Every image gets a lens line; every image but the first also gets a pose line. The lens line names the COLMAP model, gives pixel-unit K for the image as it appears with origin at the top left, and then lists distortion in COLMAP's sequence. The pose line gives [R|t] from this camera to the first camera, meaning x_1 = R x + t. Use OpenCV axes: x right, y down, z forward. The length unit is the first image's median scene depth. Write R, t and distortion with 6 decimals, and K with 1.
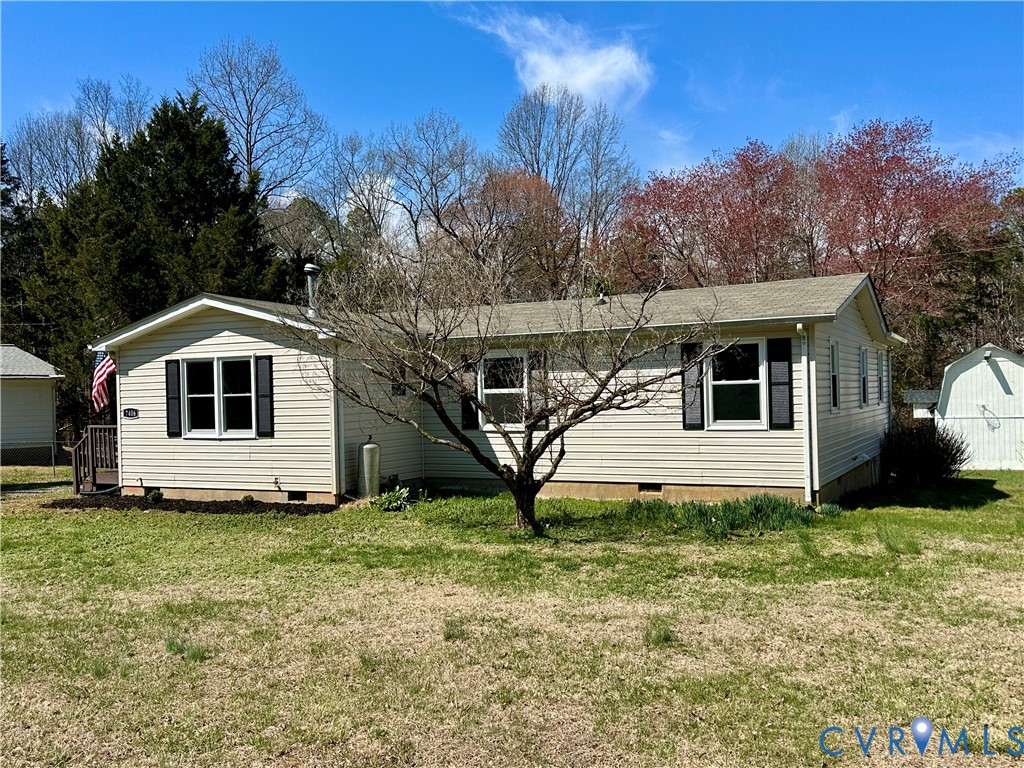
lens RADIAL K [[1011.0, 0, 511.4], [0, 1011.0, 385.1], [0, 0, 1]] dist [0.027235, 0.000000]
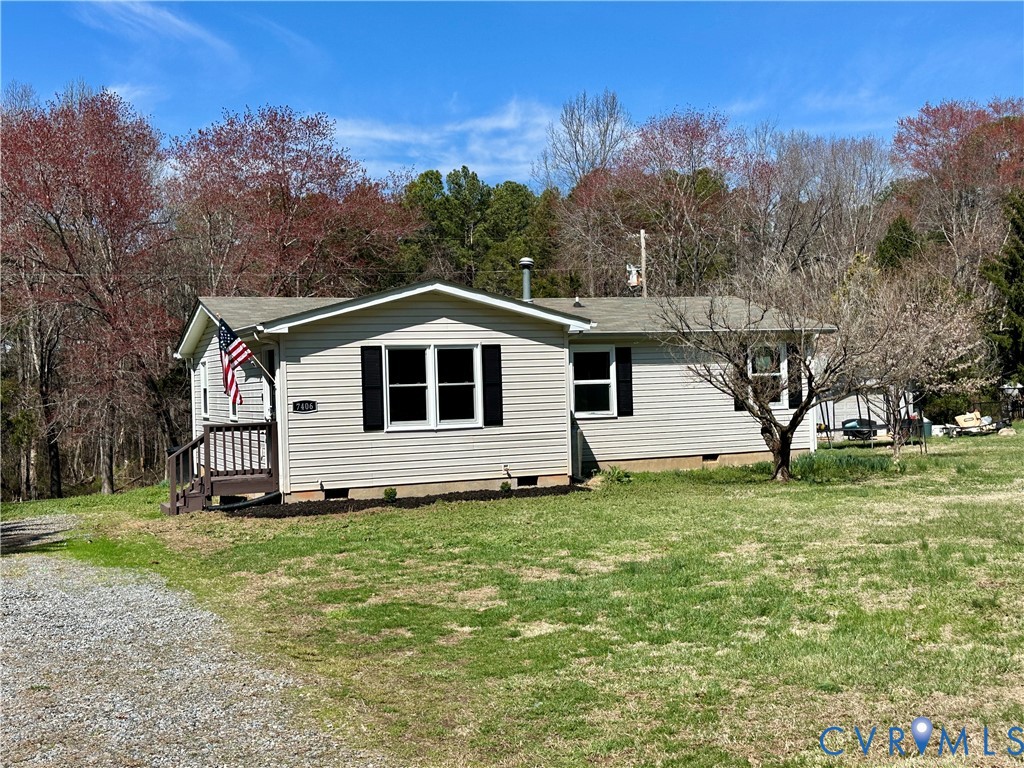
lens RADIAL K [[1183.7, 0, 511.5], [0, 1183.7, 385.0], [0, 0, 1]] dist [0.128636, 0.000000]
pose [[0.625451, 0.006158, 0.780239, -1.116182], [0.010245, 0.999818, -0.016104, 0.029273], [-0.780197, 0.018066, 0.625274, 0.241949]]
